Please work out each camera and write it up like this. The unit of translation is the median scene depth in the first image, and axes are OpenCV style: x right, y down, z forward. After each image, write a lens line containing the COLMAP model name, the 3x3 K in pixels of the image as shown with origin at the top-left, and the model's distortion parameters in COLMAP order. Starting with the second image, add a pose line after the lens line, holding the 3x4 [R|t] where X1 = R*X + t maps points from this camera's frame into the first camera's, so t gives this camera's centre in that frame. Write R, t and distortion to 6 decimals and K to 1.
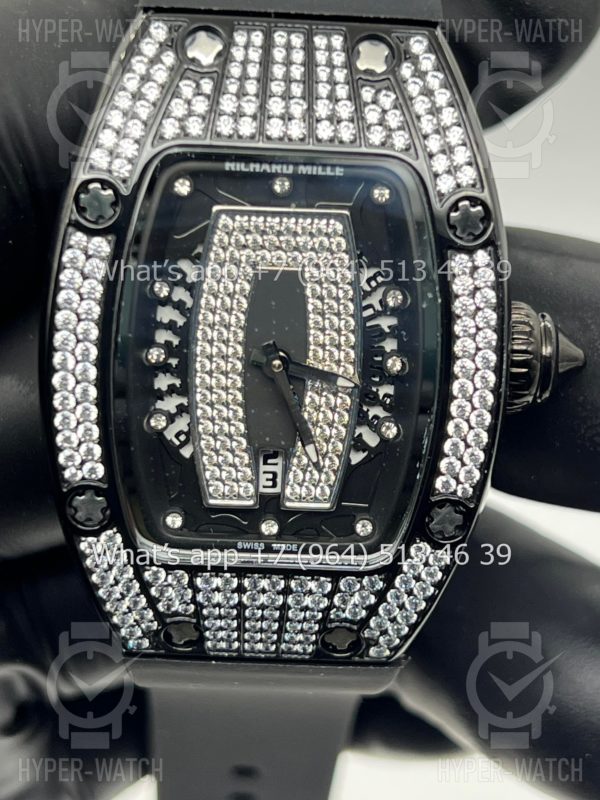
lens RADIAL K [[1791.7, 0, 300.0], [0, 1791.7, 400.0], [0, 0, 1]] dist [0.288325, -0.397564]
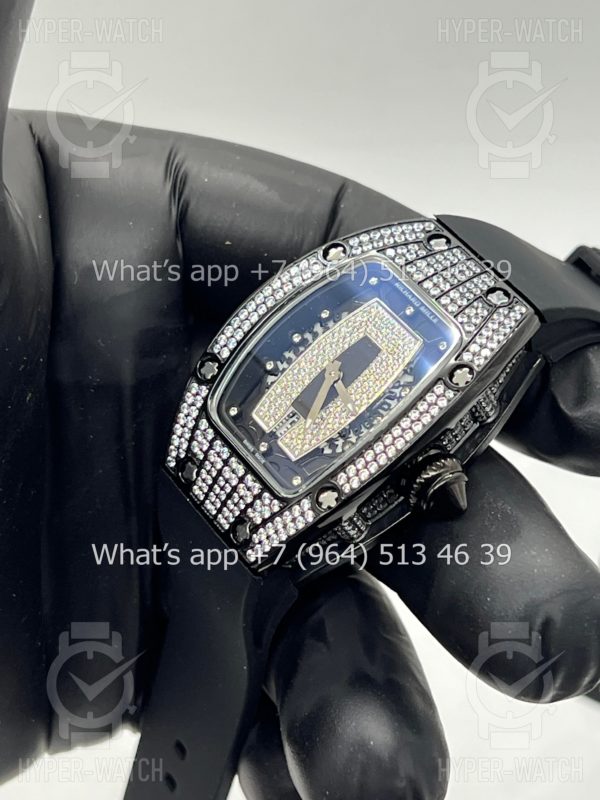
lens RADIAL K [[1791.7, 0, 300.0], [0, 1791.7, 400.0], [0, 0, 1]] dist [0.288325, -0.397564]
pose [[0.602862, 0.569107, -0.559174, 0.951741], [-0.770192, 0.598040, -0.221704, 0.403904], [0.208235, 0.564328, 0.798857, -0.388343]]
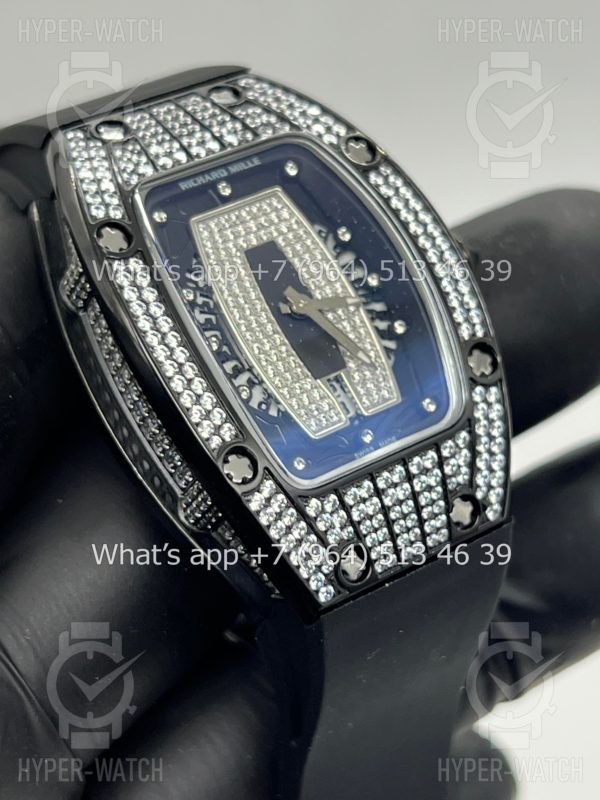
lens RADIAL K [[1791.7, 0, 300.0], [0, 1791.7, 400.0], [0, 0, 1]] dist [0.288325, -0.397564]
pose [[0.788688, -0.394763, 0.471311, -0.596380], [0.577733, 0.738036, -0.348607, 0.439455], [-0.210227, 0.547234, 0.810148, 0.065340]]
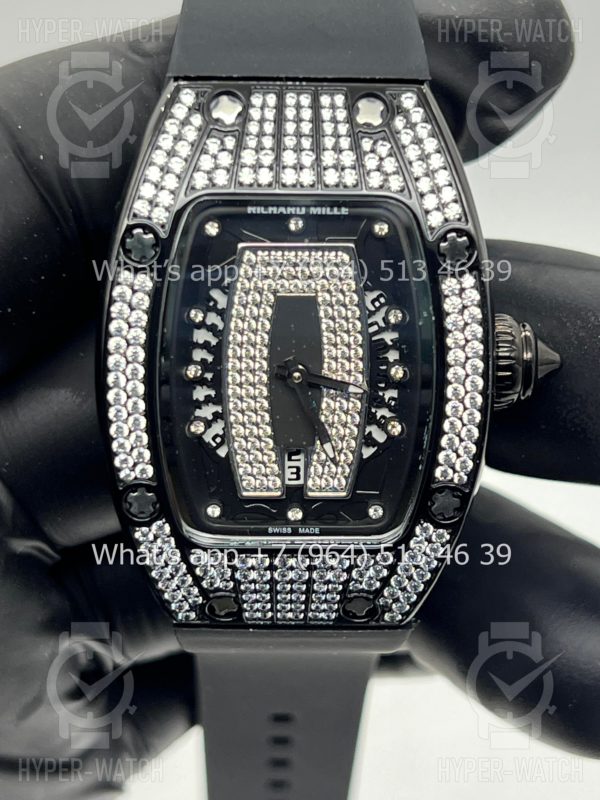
lens RADIAL K [[1791.7, 0, 300.0], [0, 1791.7, 400.0], [0, 0, 1]] dist [0.288325, -0.397564]
pose [[0.999392, -0.031690, -0.014565, 0.005740], [0.031998, 0.999258, 0.021424, -0.028998], [0.013876, -0.021877, 0.999664, -0.172361]]
